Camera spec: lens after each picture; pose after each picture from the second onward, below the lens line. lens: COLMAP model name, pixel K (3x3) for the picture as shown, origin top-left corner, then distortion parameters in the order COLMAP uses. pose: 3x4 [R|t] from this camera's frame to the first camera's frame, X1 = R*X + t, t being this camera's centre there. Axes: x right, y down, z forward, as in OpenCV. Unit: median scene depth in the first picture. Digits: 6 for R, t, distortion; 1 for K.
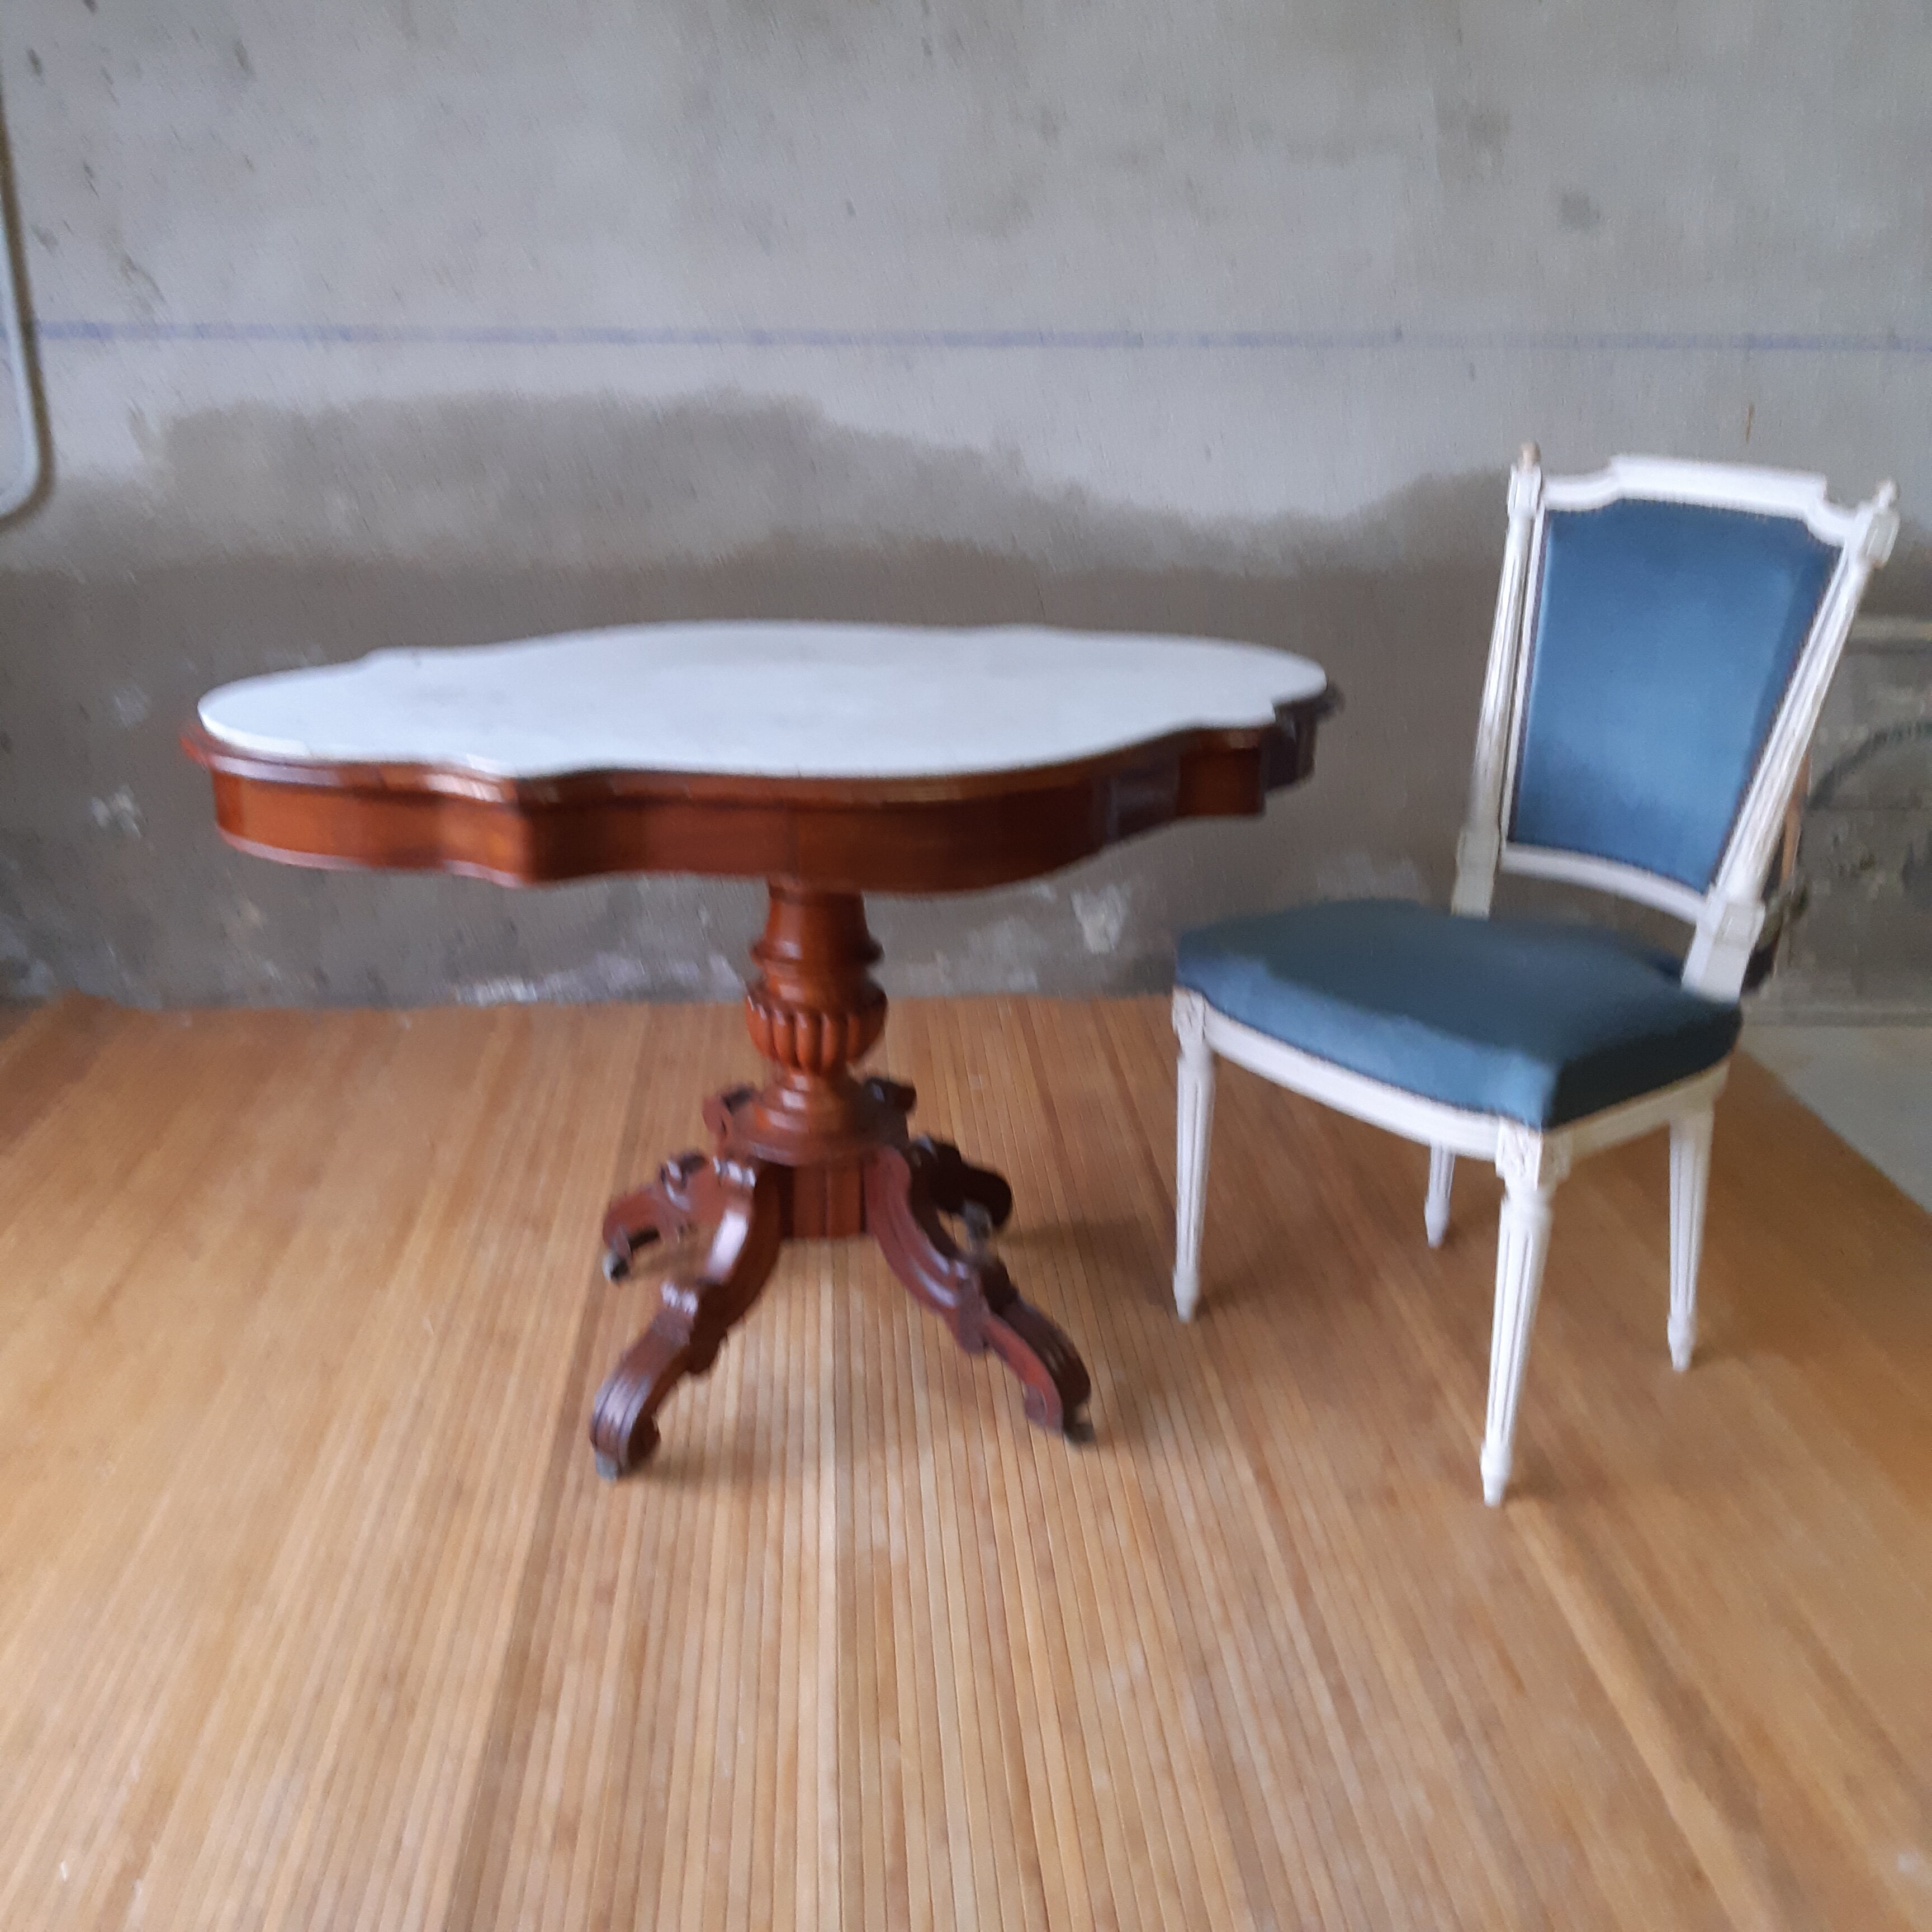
lens RADIAL K [[2006.4, 0, 956.2], [0, 2006.4, 969.0], [0, 0, 1]] dist [0.038443, -0.061495]
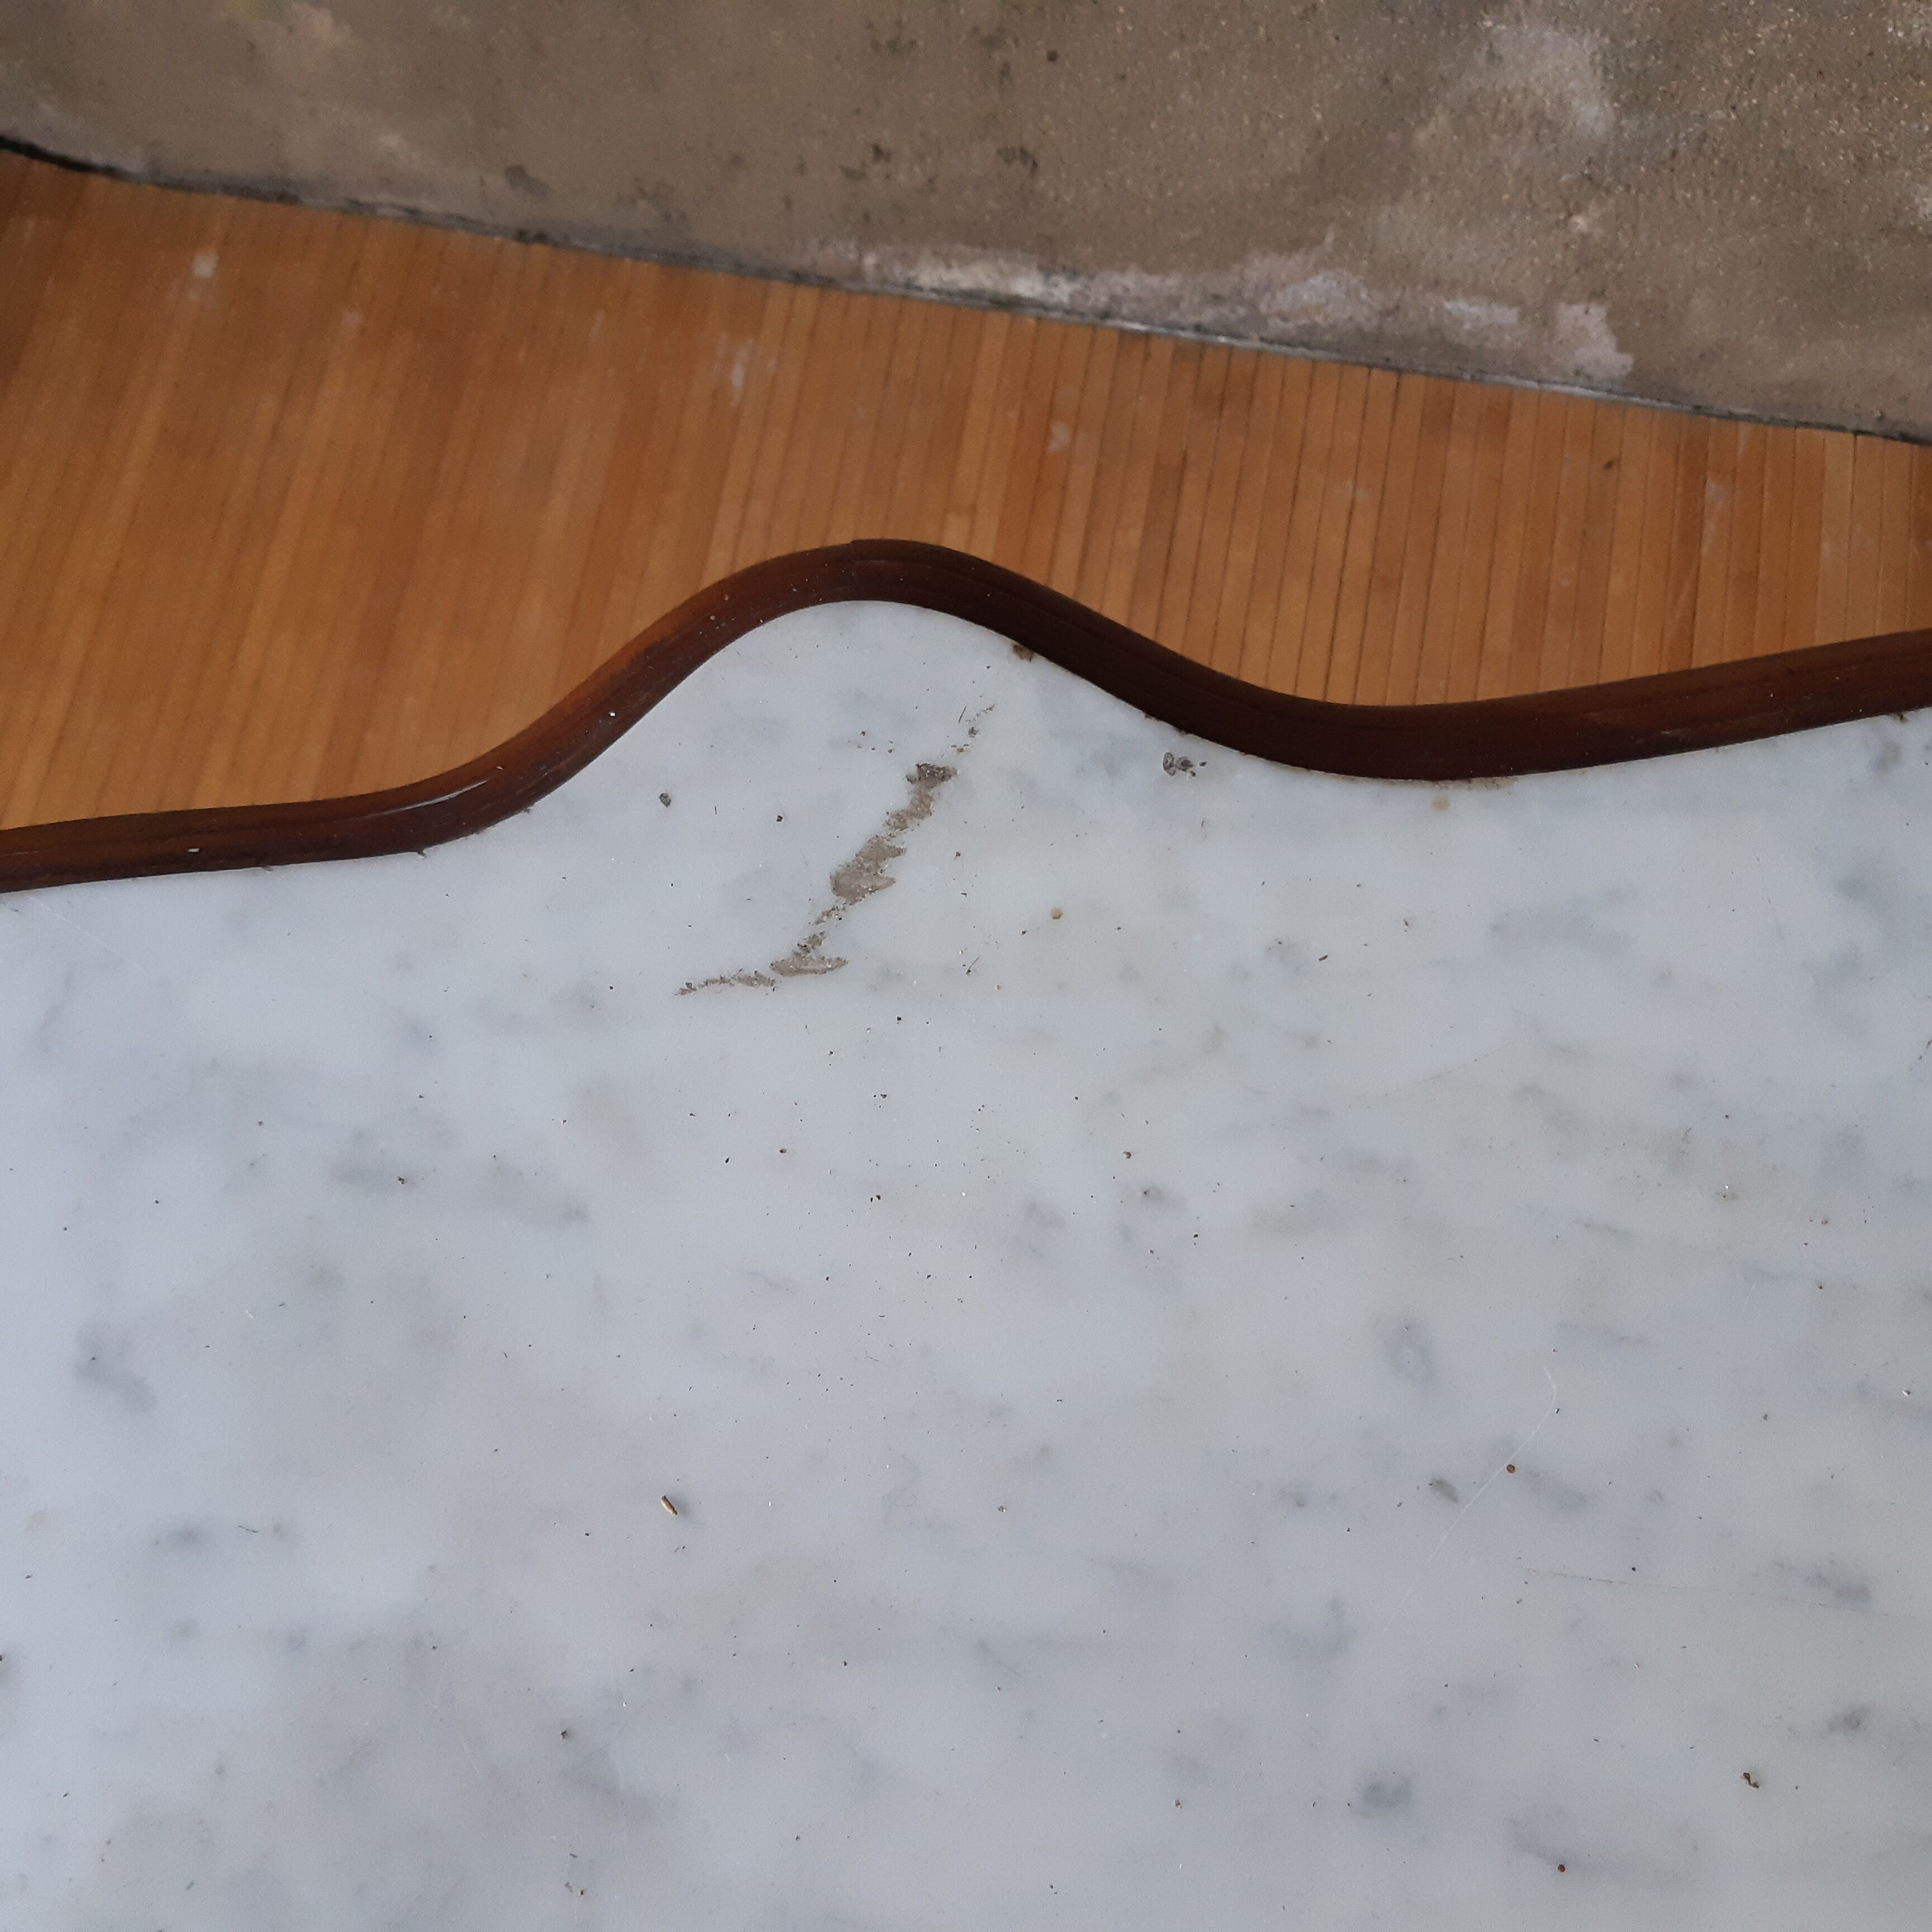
lens RADIAL K [[2015.4, 0, 982.4], [0, 2015.4, 992.0], [0, 0, 1]] dist [0.029824, -0.085173]
pose [[0.969717, 0.229037, -0.084799, -0.228432], [-0.072411, 0.601219, 0.795796, -0.289162], [0.233250, -0.765557, 0.599597, 0.936993]]
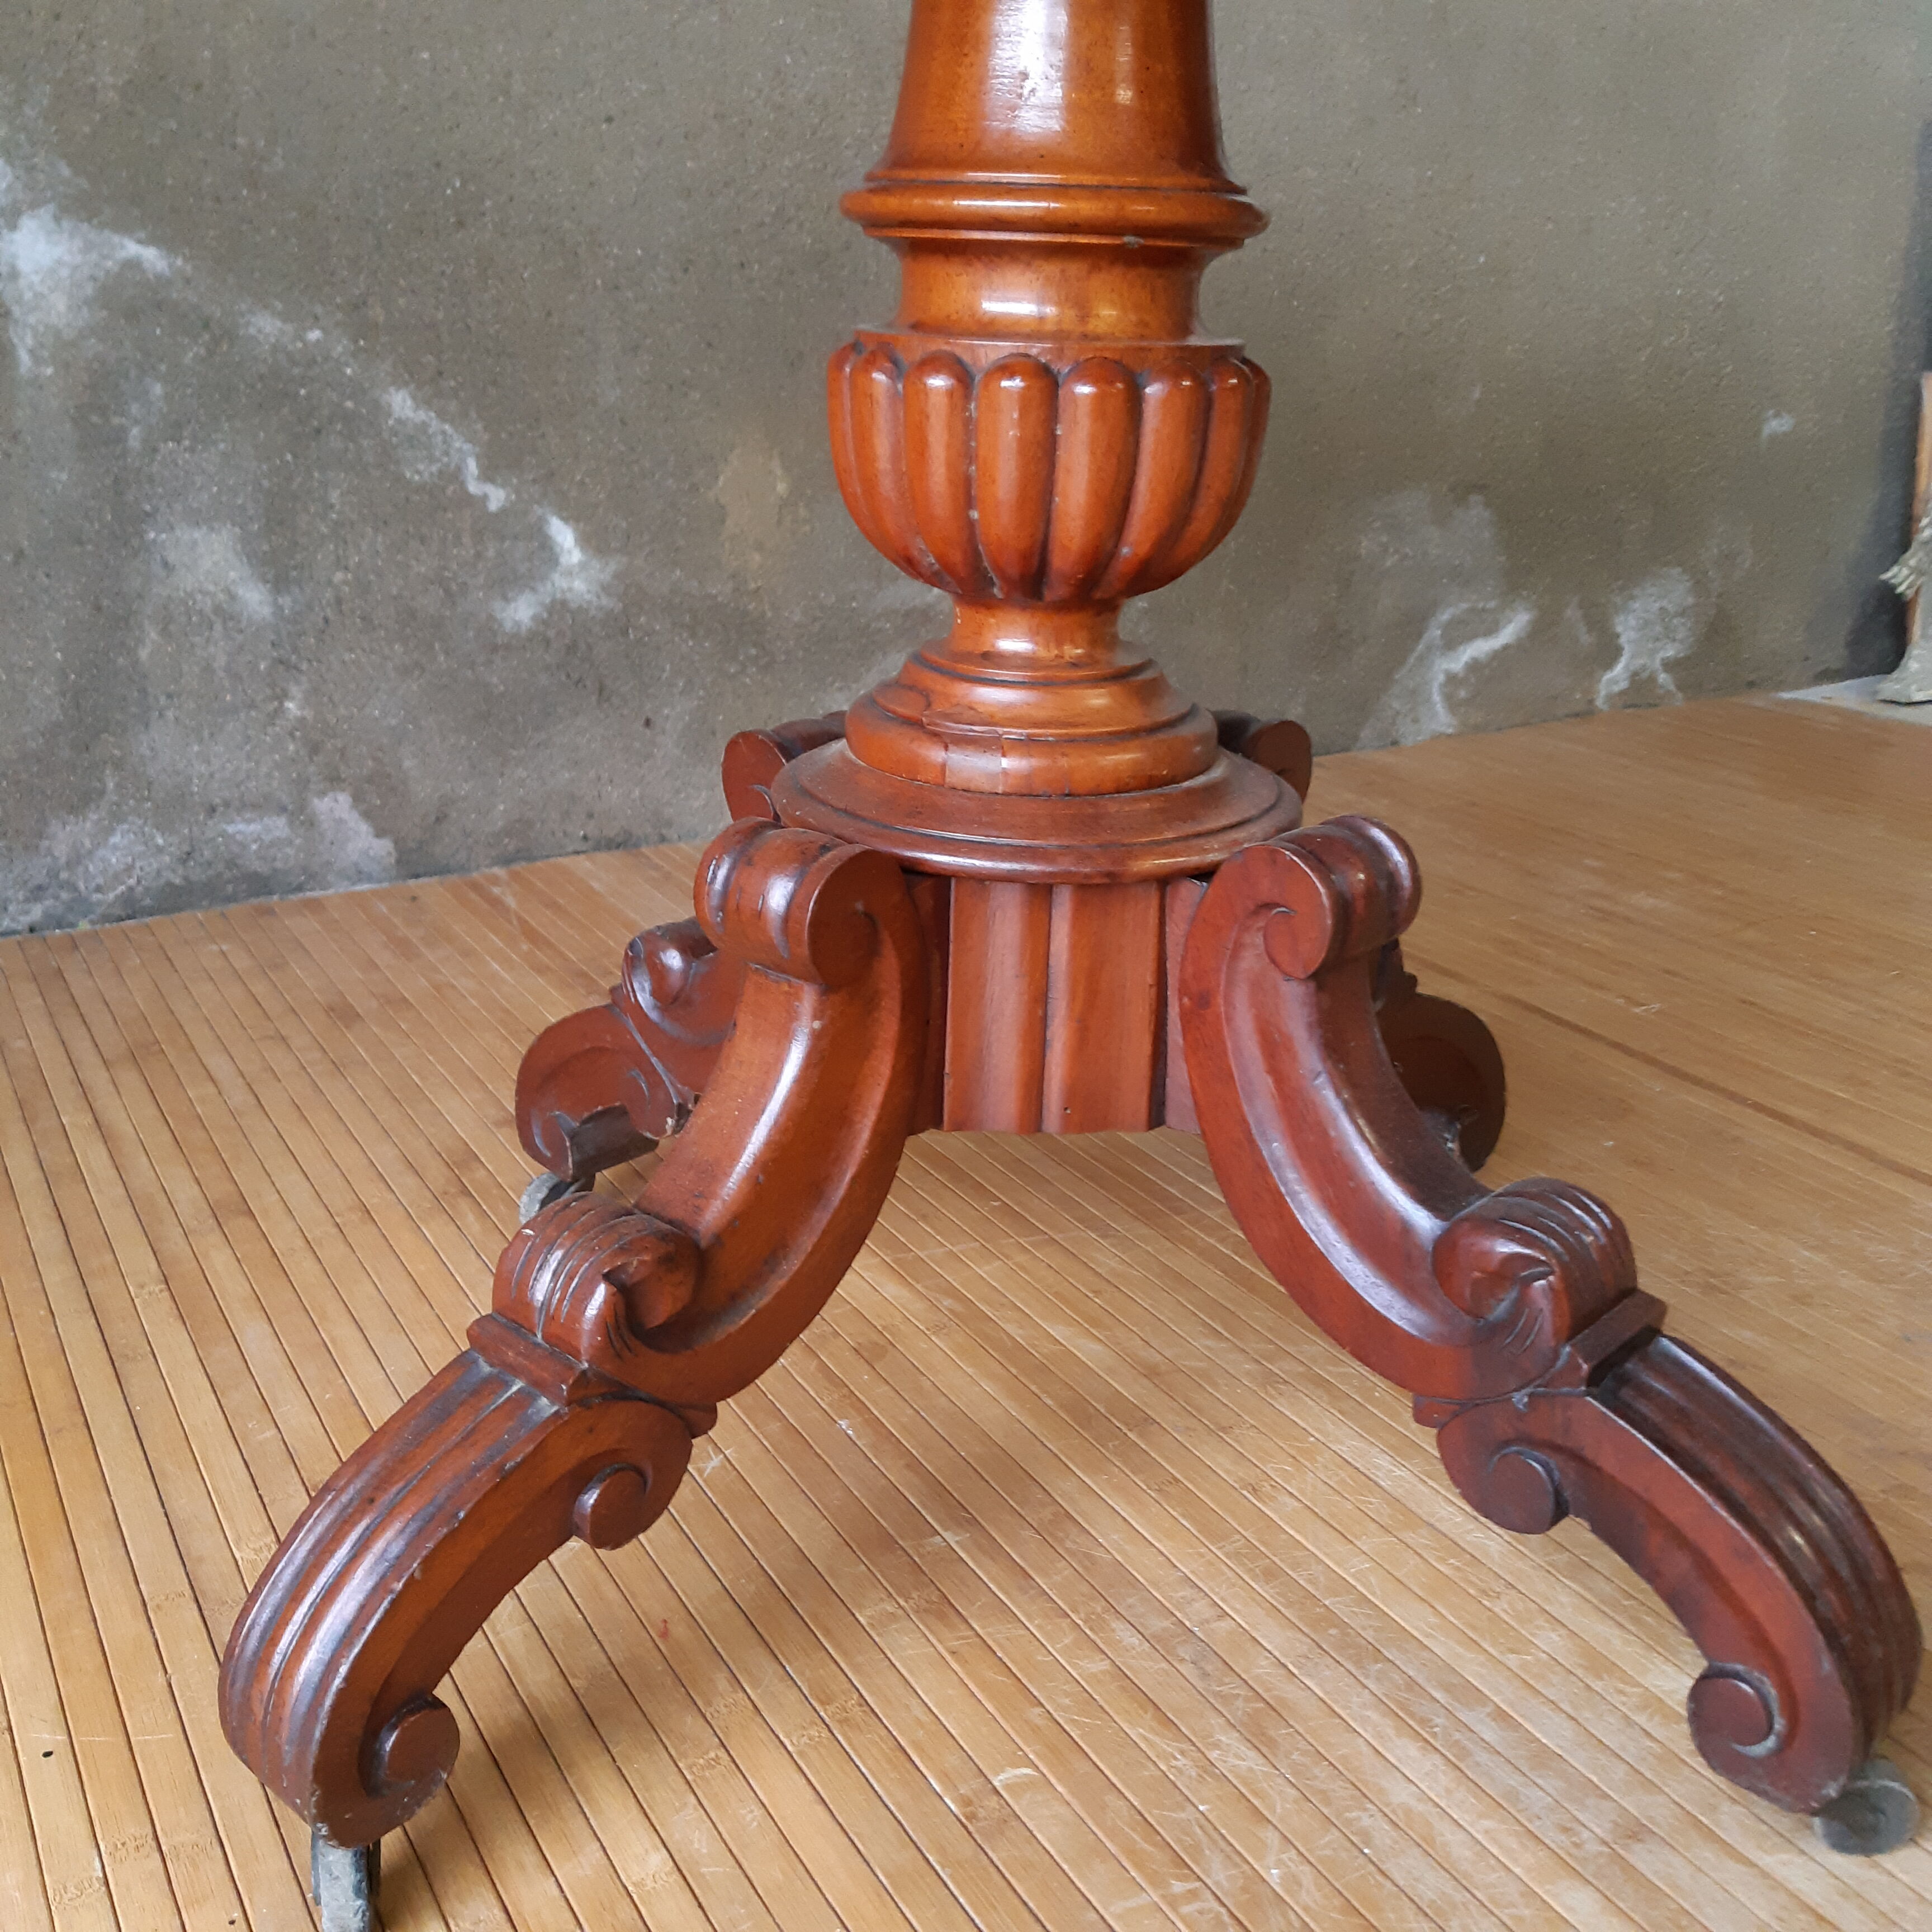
lens RADIAL K [[2015.4, 0, 982.4], [0, 2015.4, 992.0], [0, 0, 1]] dist [0.029824, -0.085173]
pose [[0.893749, -0.160637, 0.418819, -0.260372], [0.155041, 0.986760, 0.047616, 0.055145], [-0.420923, 0.022378, 0.906821, 0.725333]]
